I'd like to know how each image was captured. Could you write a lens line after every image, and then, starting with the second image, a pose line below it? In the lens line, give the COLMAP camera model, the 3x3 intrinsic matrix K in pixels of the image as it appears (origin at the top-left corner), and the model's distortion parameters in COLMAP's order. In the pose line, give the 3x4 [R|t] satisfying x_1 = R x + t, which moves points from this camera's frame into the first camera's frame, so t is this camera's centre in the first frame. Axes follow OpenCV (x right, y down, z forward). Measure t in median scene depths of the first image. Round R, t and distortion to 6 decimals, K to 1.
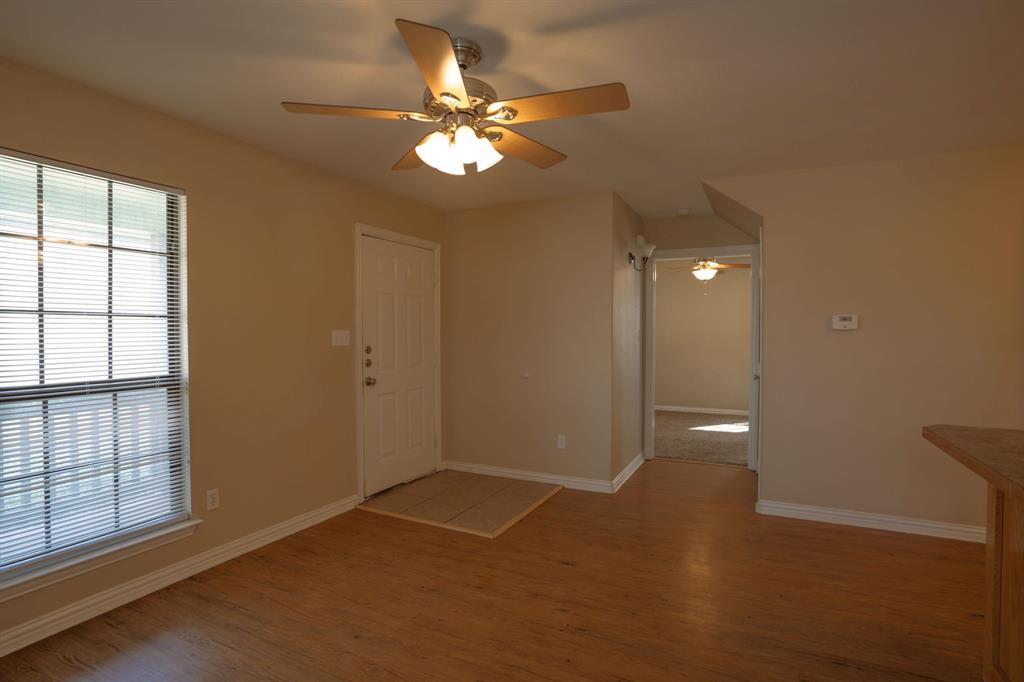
lens RADIAL K [[505.3, 0, 510.0], [0, 505.3, 338.9], [0, 0, 1]] dist [-0.078971, 0.038516]
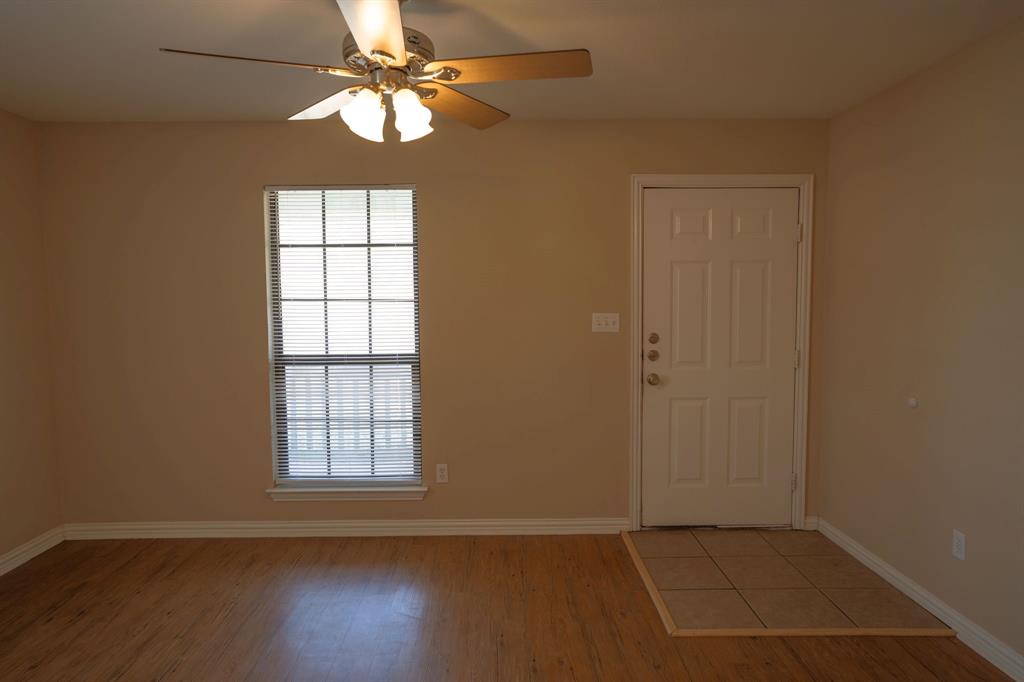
lens RADIAL K [[656.4, 0, 515.0], [0, 656.4, 336.9], [0, 0, 1]] dist [-0.029225, 0.047597]
pose [[0.472756, 0.058755, -0.879232, 0.588161], [-0.009286, 0.998051, 0.061703, -0.047506], [0.881144, -0.021006, 0.472380, 0.401973]]
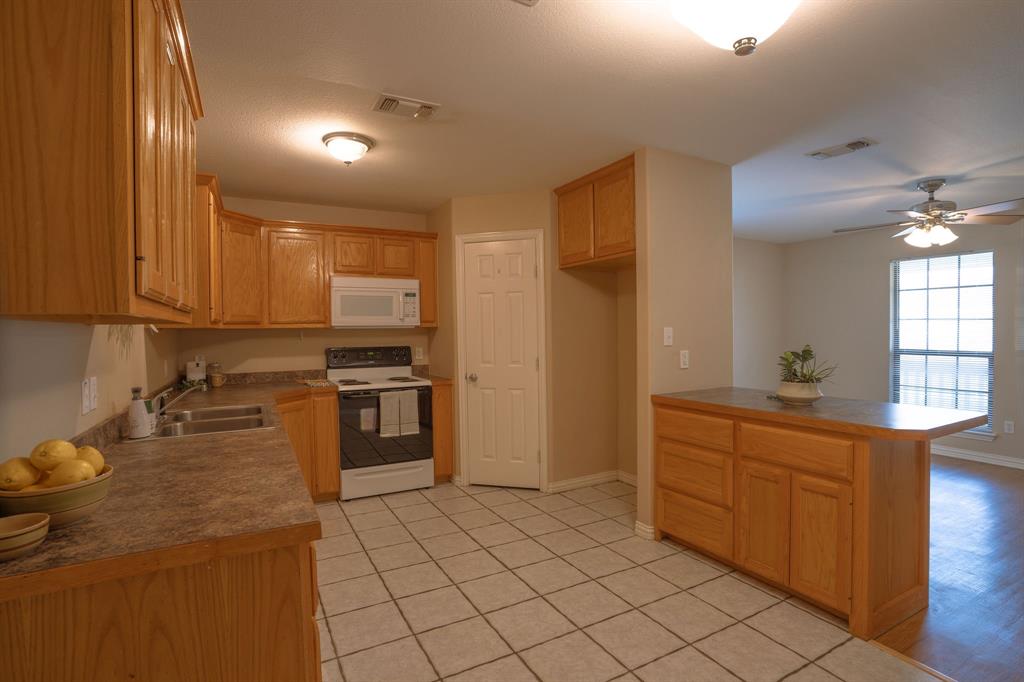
lens RADIAL K [[505.3, 0, 510.0], [0, 505.3, 338.9], [0, 0, 1]] dist [-0.078971, 0.038516]
pose [[-0.569192, 0.021298, -0.821929, 1.461252], [-0.006035, 0.999529, 0.030079, -0.012658], [0.822183, 0.022081, -0.568795, 0.448451]]
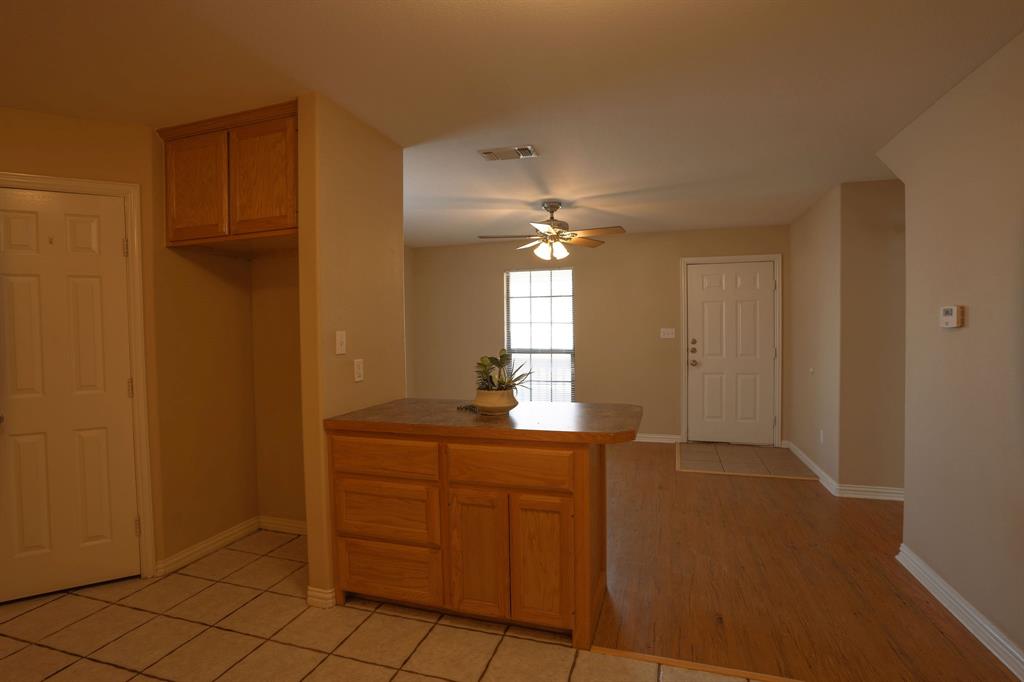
lens RADIAL K [[505.3, 0, 510.0], [0, 505.3, 338.9], [0, 0, 1]] dist [-0.078971, 0.038516]
pose [[0.159946, 0.019807, -0.986927, 1.278274], [-0.006615, 0.999798, 0.018993, -0.012058], [0.987104, 0.003491, 0.160045, 0.273961]]
